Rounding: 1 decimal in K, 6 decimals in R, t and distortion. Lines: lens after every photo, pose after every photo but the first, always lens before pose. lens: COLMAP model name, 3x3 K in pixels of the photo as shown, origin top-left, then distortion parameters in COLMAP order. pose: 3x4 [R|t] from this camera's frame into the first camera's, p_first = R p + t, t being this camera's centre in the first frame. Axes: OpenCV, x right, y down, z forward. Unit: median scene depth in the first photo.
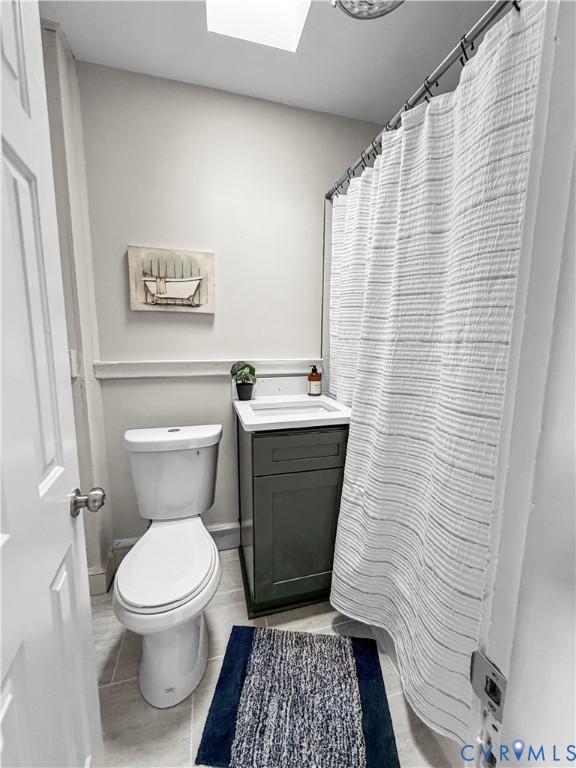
lens RADIAL K [[305.8, 0, 288.0], [0, 305.8, 384.0], [0, 0, 1]] dist [0.000090, 0.000084]
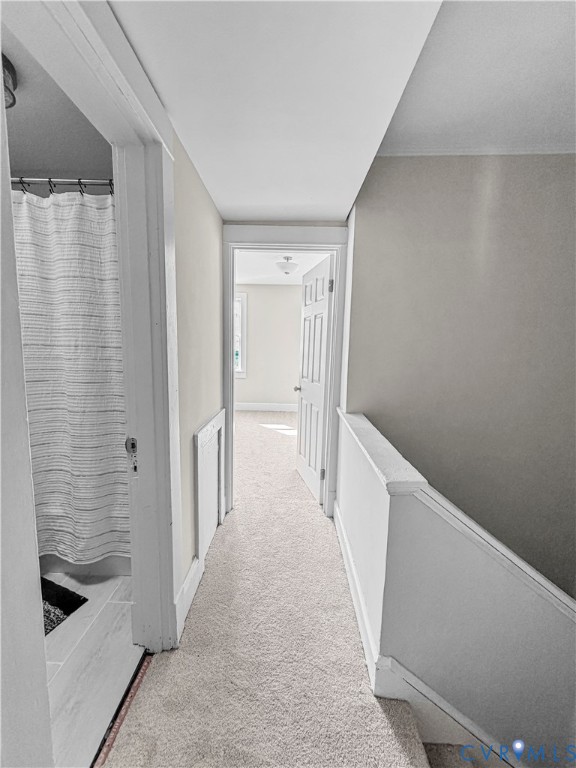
lens RADIAL K [[305.8, 0, 288.0], [0, 305.8, 384.0], [0, 0, 1]] dist [0.000090, 0.000084]
pose [[0.275895, -0.112379, 0.954596, -0.899201], [0.119570, 0.989440, 0.081923, 0.092952], [-0.953722, 0.091539, 0.286419, -0.753795]]
